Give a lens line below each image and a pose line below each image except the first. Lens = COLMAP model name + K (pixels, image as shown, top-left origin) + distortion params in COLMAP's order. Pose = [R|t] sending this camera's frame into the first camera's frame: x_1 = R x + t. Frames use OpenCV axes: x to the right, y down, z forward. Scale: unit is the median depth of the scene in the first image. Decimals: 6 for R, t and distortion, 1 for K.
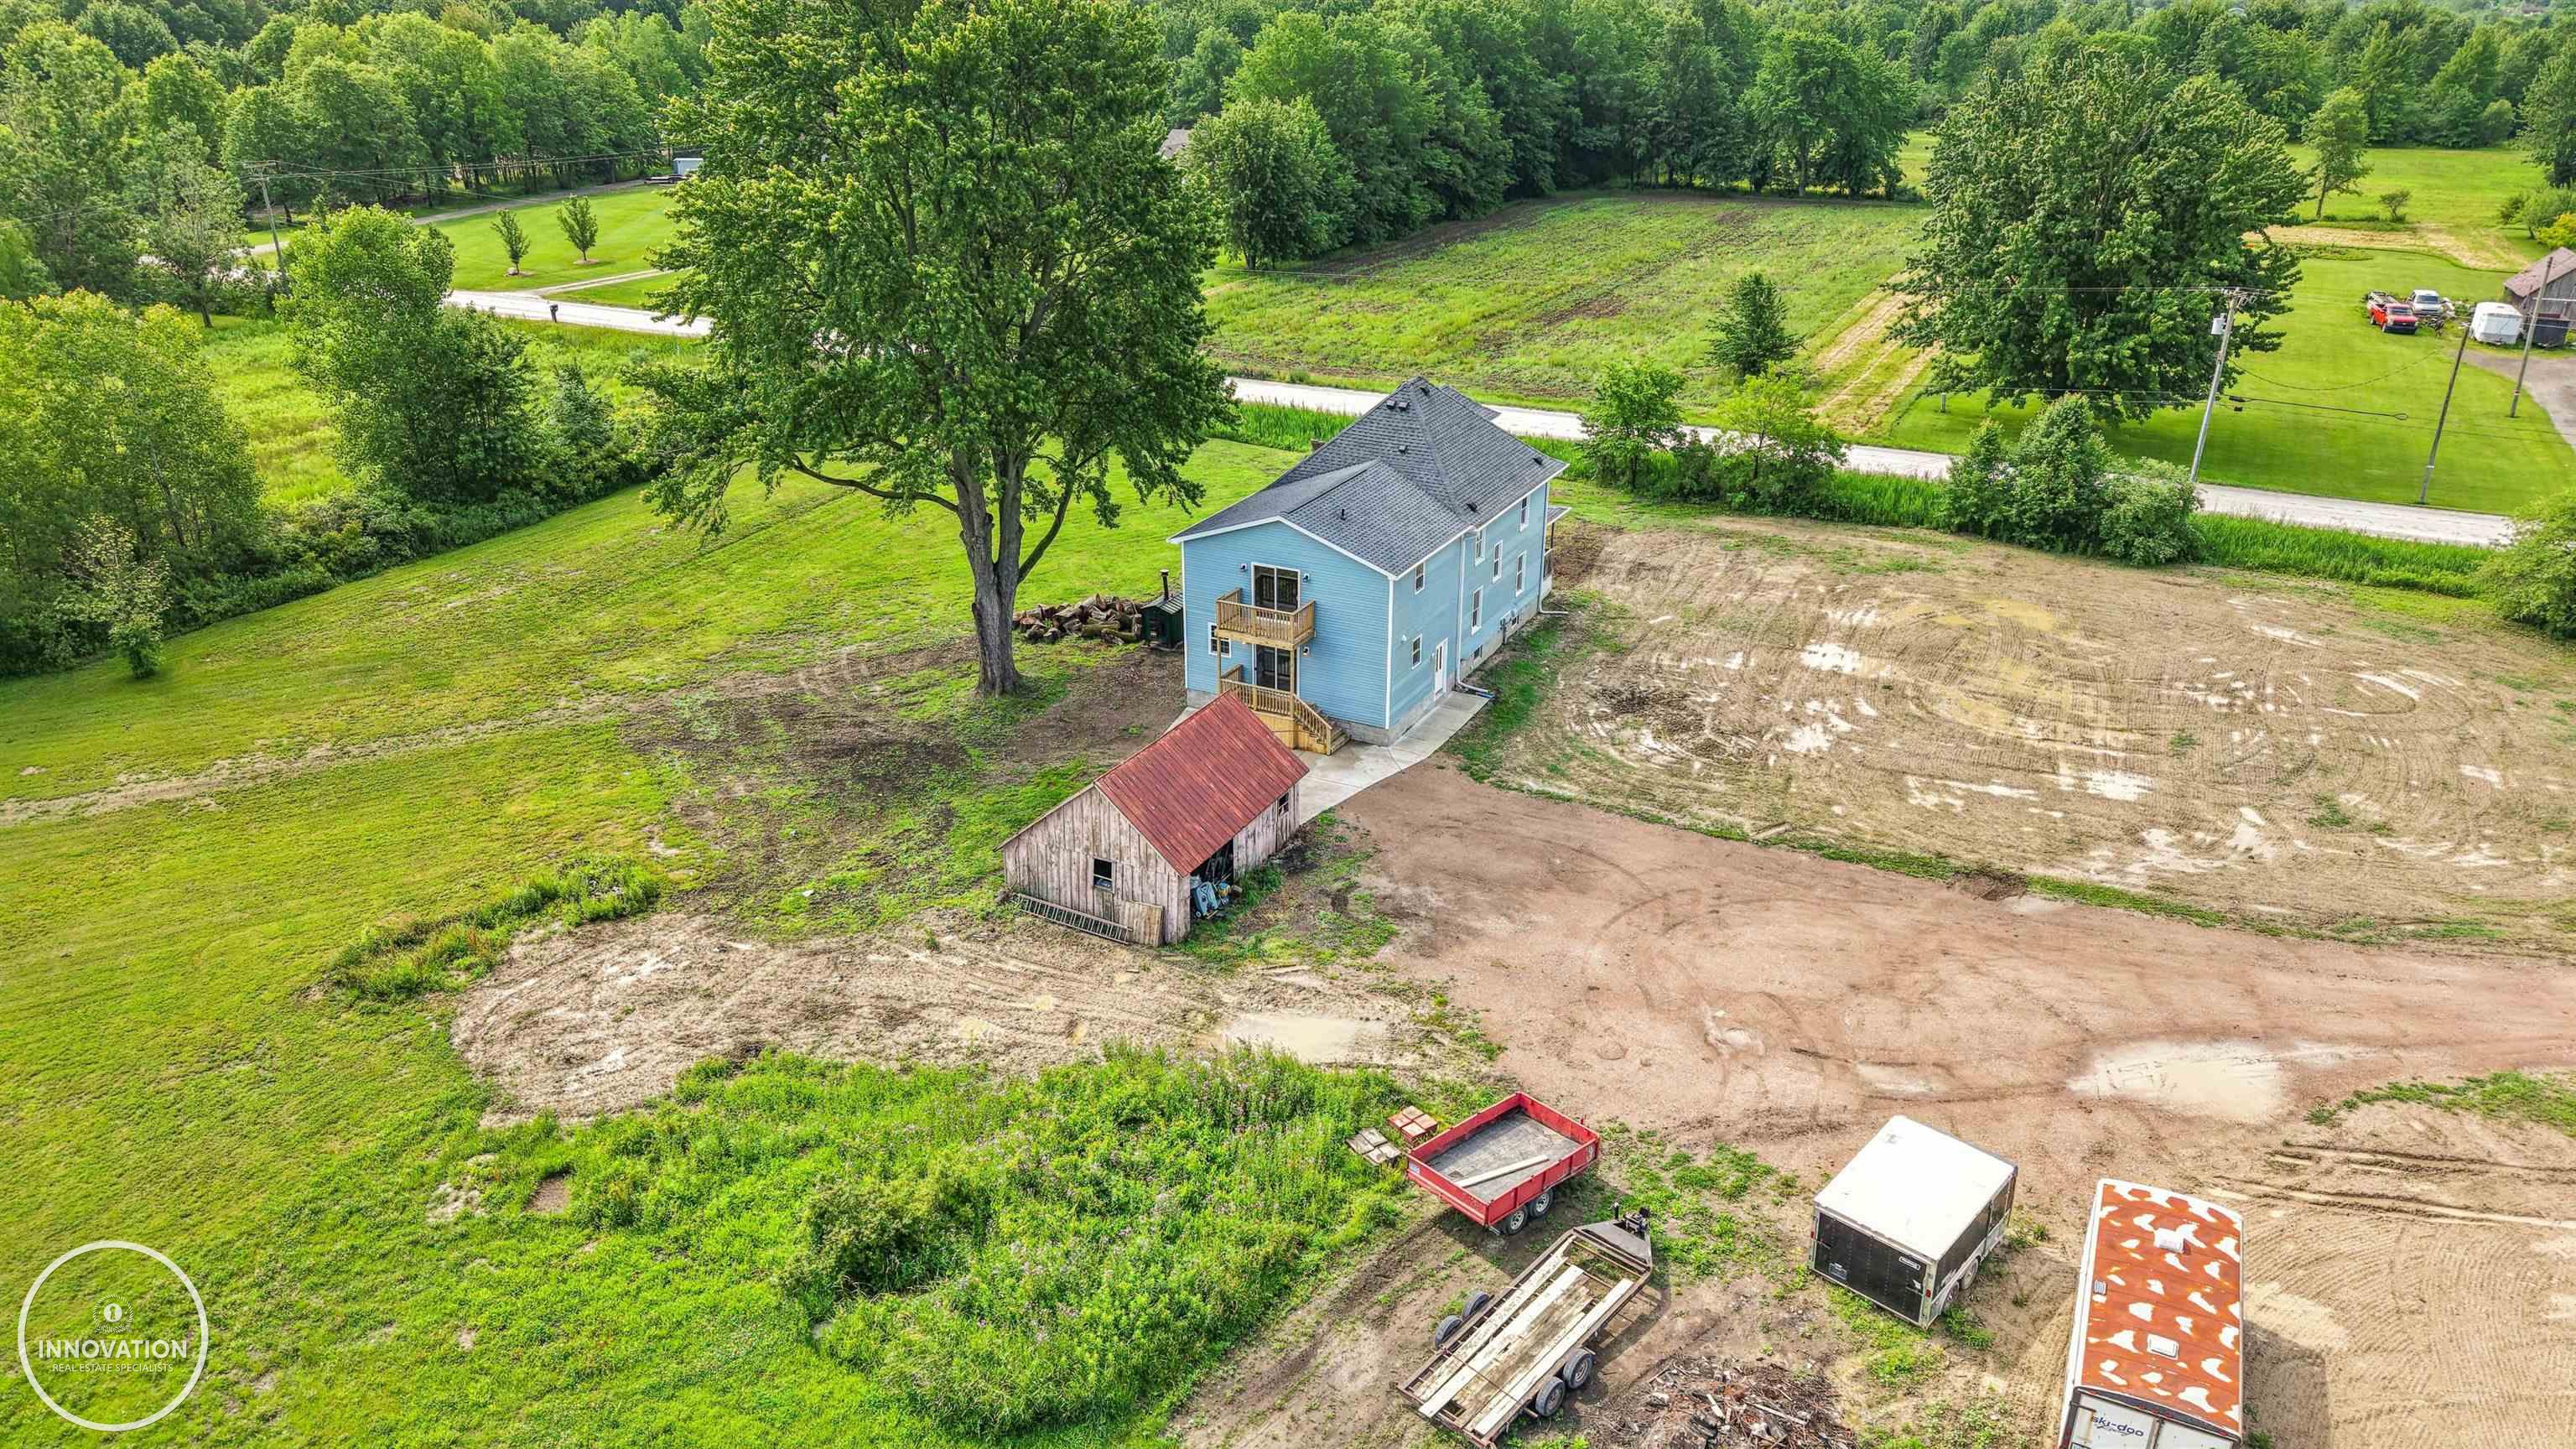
lens RADIAL K [[1713.2, 0, 1302.3], [0, 1713.2, 715.0], [0, 0, 1]] dist [0.041571, -0.038285]
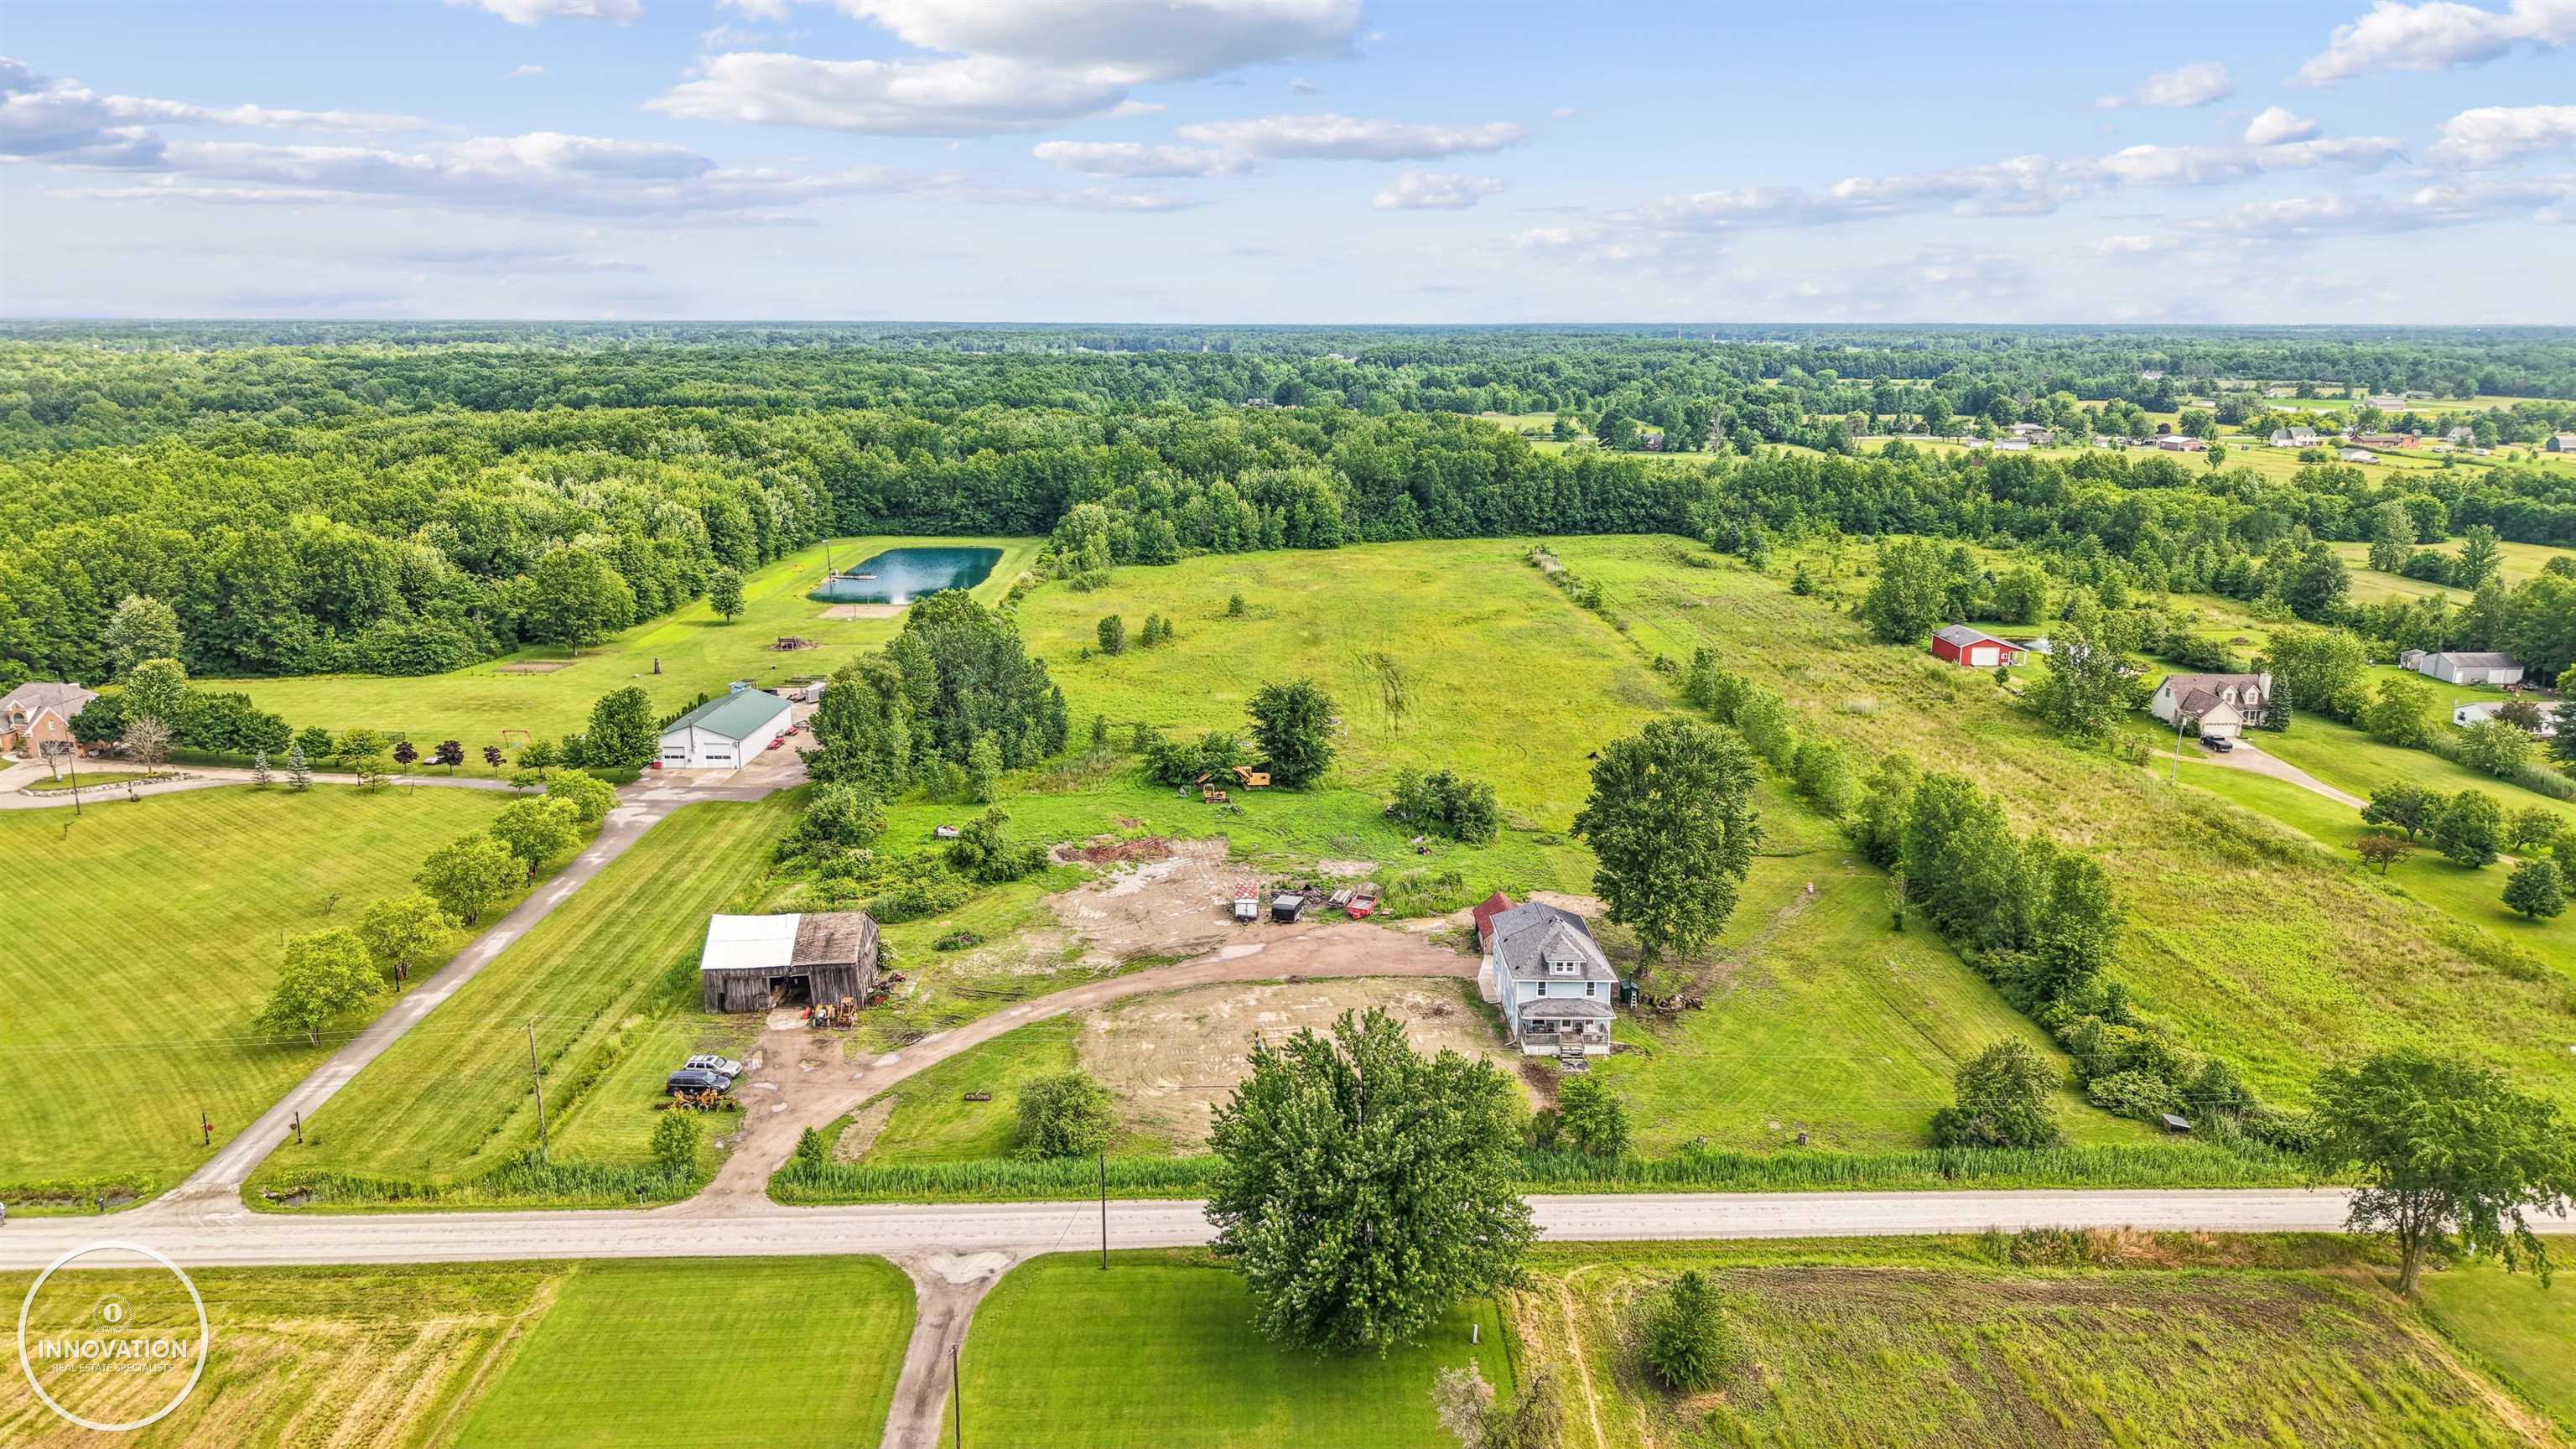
lens RADIAL K [[1713.2, 0, 1302.3], [0, 1713.2, 715.0], [0, 0, 1]] dist [0.041571, -0.038285]
pose [[-0.878873, 0.103099, -0.465782, 0.953517], [-0.197527, 0.810096, 0.552021, -1.093840], [0.434241, 0.577161, -0.691607, 1.523451]]
